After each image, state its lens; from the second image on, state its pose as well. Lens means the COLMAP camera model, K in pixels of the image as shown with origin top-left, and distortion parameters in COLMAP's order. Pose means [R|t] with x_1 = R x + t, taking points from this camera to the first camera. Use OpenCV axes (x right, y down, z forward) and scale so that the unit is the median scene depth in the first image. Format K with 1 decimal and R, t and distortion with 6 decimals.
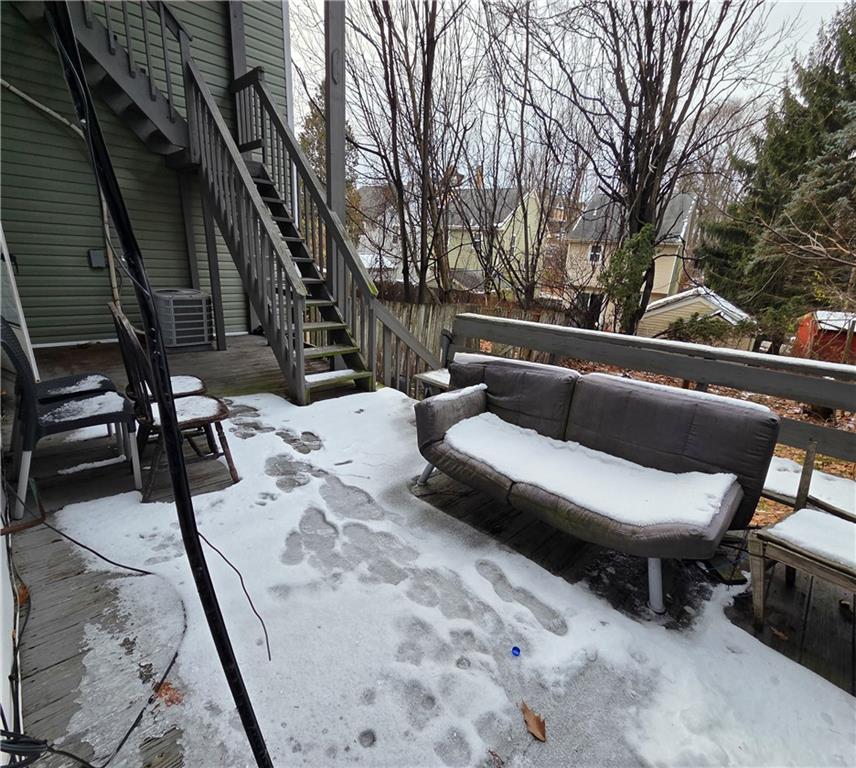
lens RADIAL K [[426.8, 0, 427.1], [0, 426.8, 382.7], [0, 0, 1]] dist [-0.002170, -0.000139]
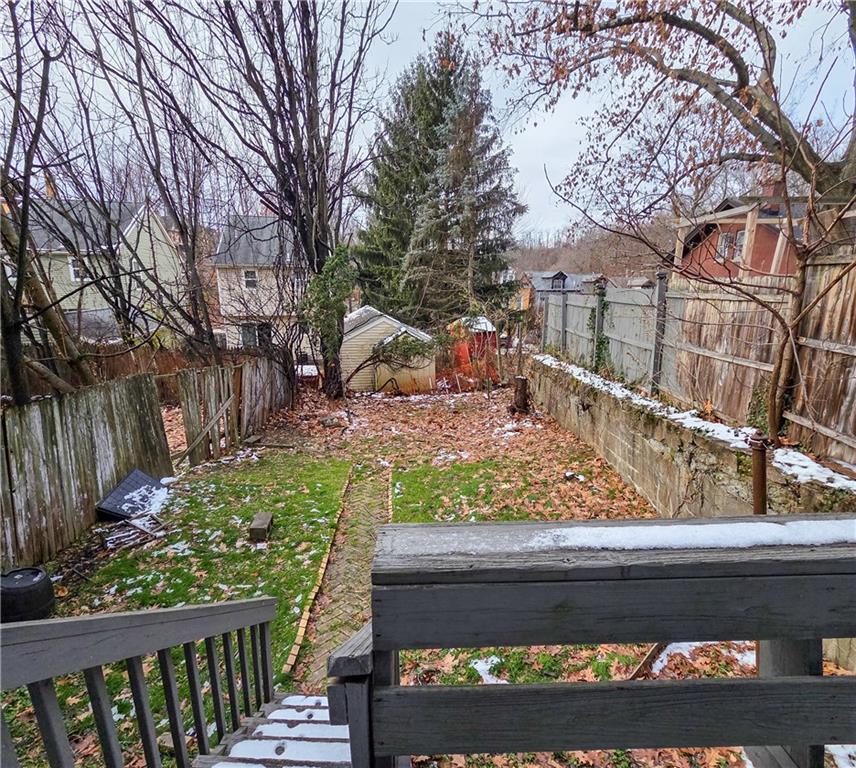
lens RADIAL K [[426.8, 0, 427.1], [0, 426.8, 384.1], [0, 0, 1]] dist [-0.002170, -0.000139]
pose [[0.696690, -0.210077, 0.685924, -0.041494], [0.241980, 0.968941, 0.050978, -0.208483], [-0.675329, 0.130464, 0.725885, 0.603872]]
